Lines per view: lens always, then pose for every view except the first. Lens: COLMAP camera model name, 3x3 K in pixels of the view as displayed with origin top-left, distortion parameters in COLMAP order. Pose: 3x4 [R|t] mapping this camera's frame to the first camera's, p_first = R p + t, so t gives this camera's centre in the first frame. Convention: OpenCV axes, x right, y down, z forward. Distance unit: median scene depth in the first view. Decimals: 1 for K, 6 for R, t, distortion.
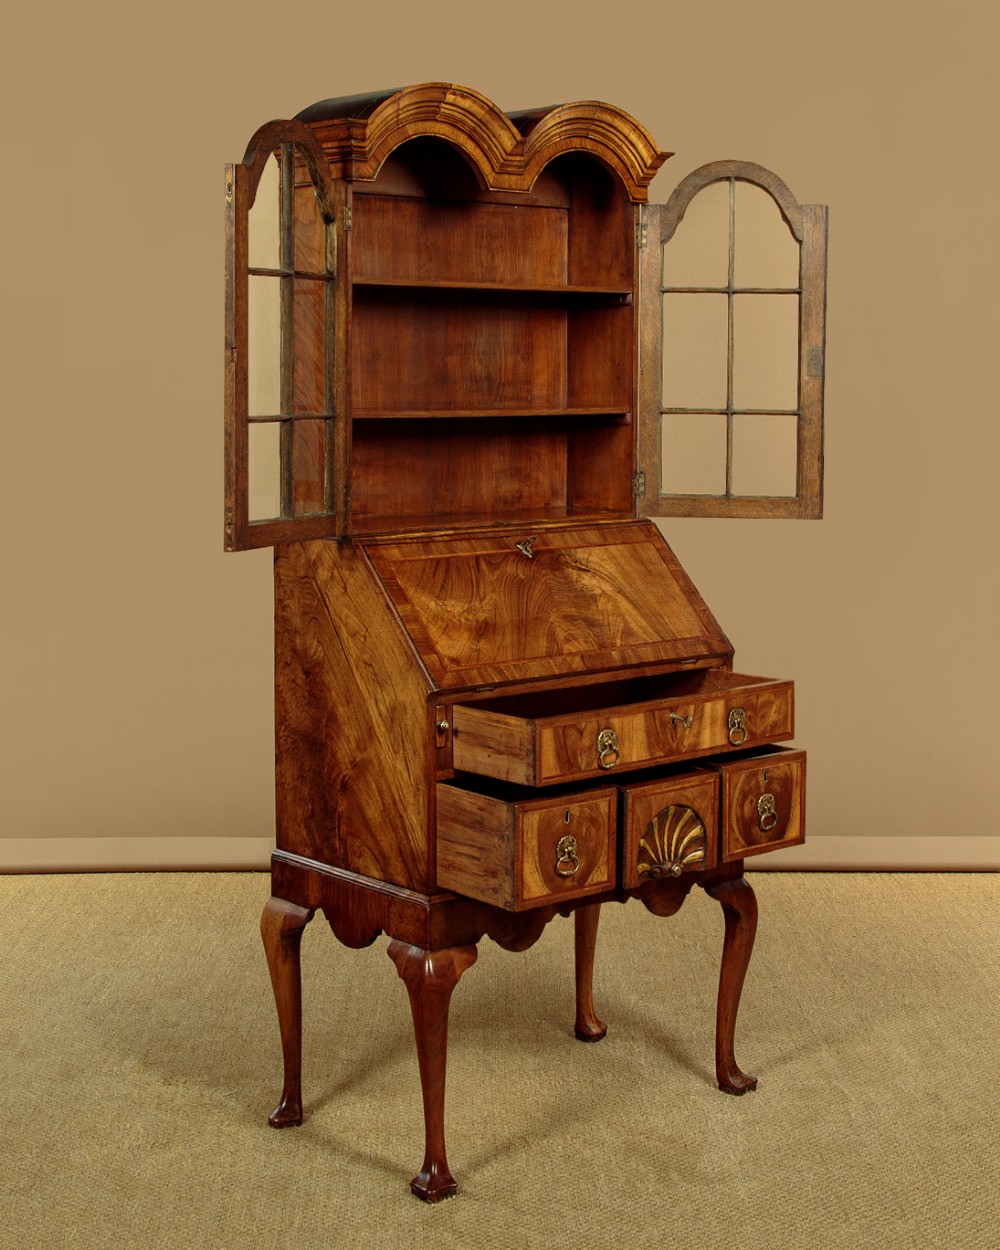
lens RADIAL K [[2012.9, 0, 476.9], [0, 2012.9, 538.5], [0, 0, 1]] dist [-0.048067, 0.000000]
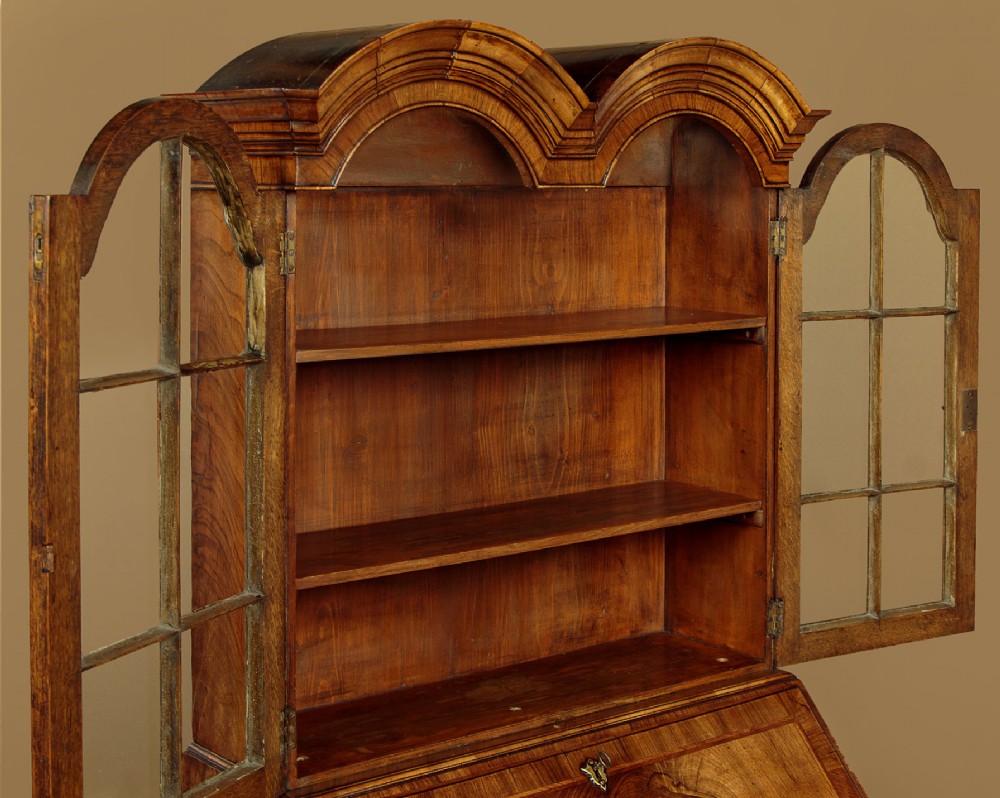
lens RADIAL K [[1726.4, 0, 548.1], [0, 1726.4, 212.4], [0, 0, 1]] dist [-0.011888, 0.000000]
pose [[0.999705, 0.002332, -0.024169, 0.020404], [-0.003751, 0.998262, -0.058808, -0.124016], [0.023990, 0.058882, 0.997977, 0.437139]]
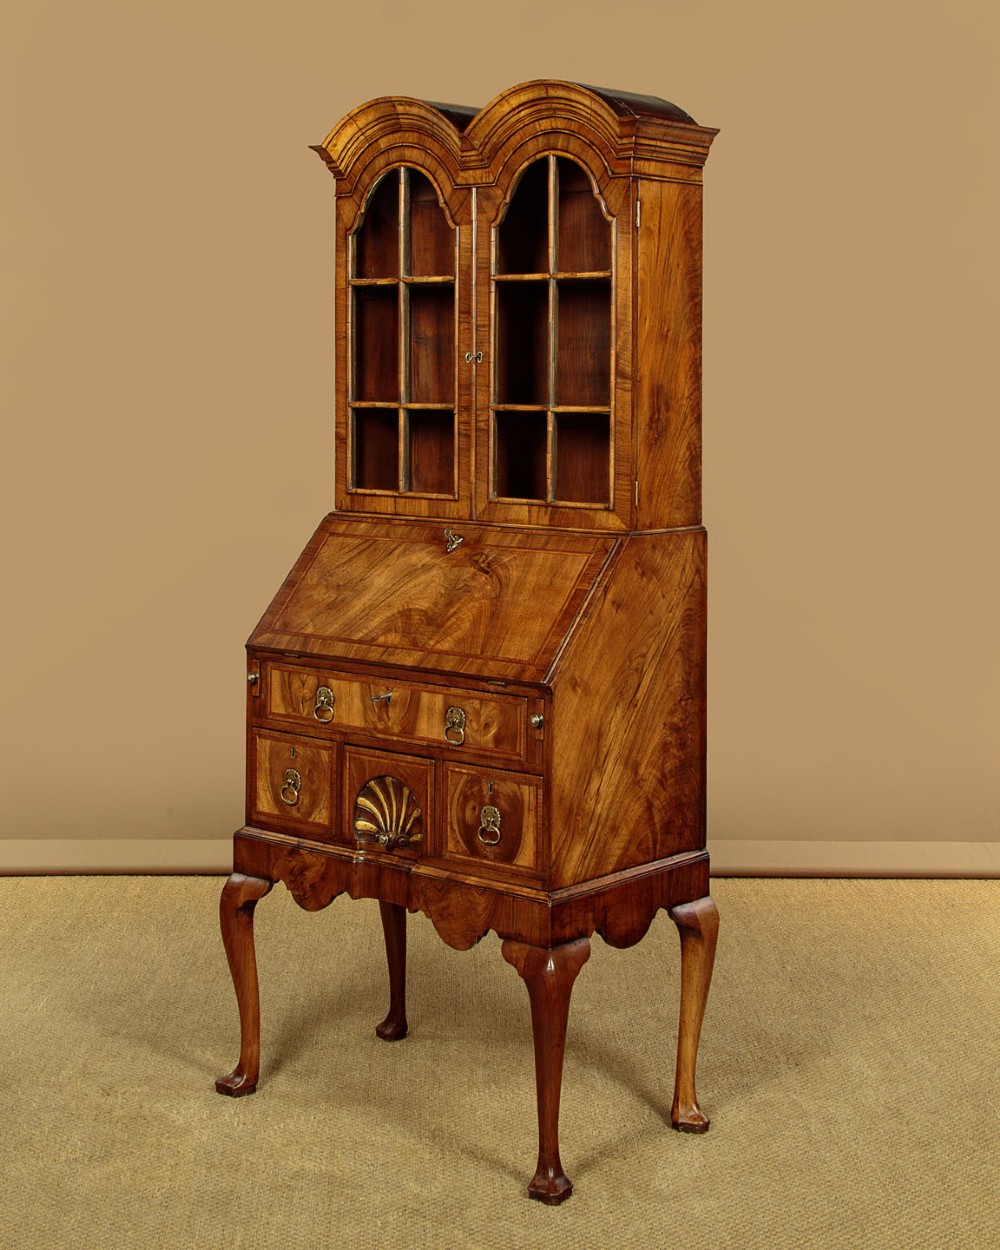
lens RADIAL K [[2040.4, 0, 480.1], [0, 2040.4, 434.9], [0, 0, 1]] dist [-0.050243, 0.000000]
pose [[0.160044, 0.033107, -0.986555, 0.951939], [-0.086190, 0.996089, 0.019444, -0.063905], [0.983340, 0.081919, 0.162272, 0.785923]]
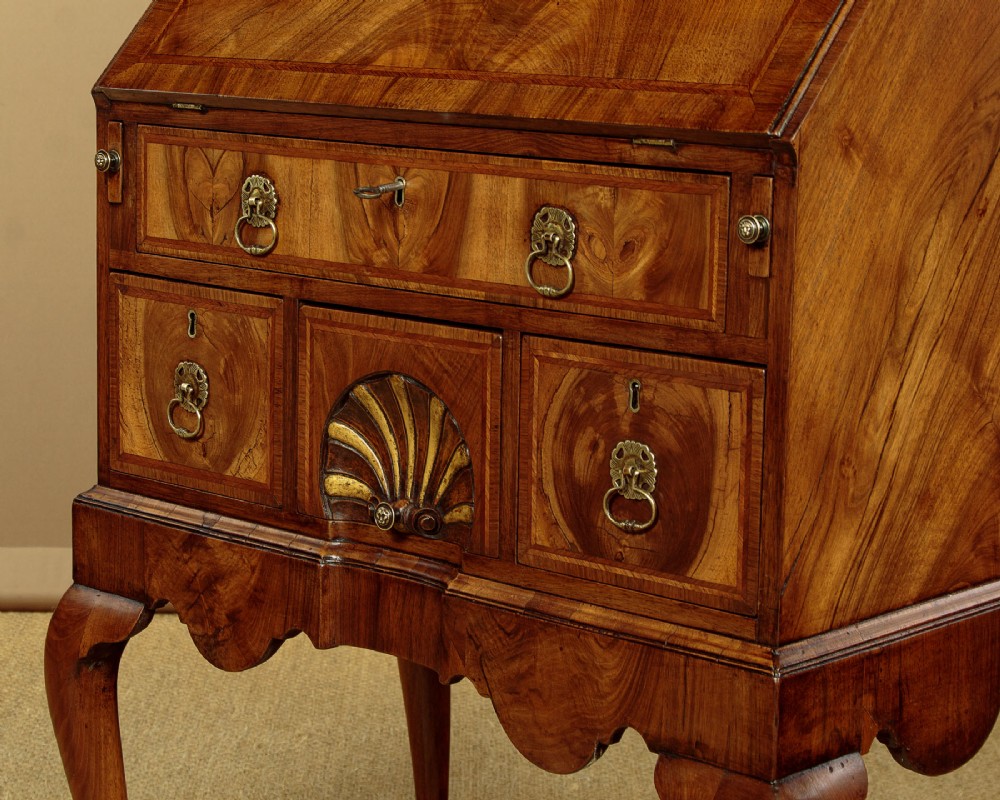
lens RADIAL K [[2526.9, 0, 504.4], [0, 2526.9, 401.3], [0, 0, 1]] dist [-0.080283, 0.000000]
pose [[0.124950, 0.175056, -0.976598, 0.534747], [-0.096590, 0.981782, 0.163627, 0.032397], [0.987450, 0.073884, 0.139582, 0.858368]]
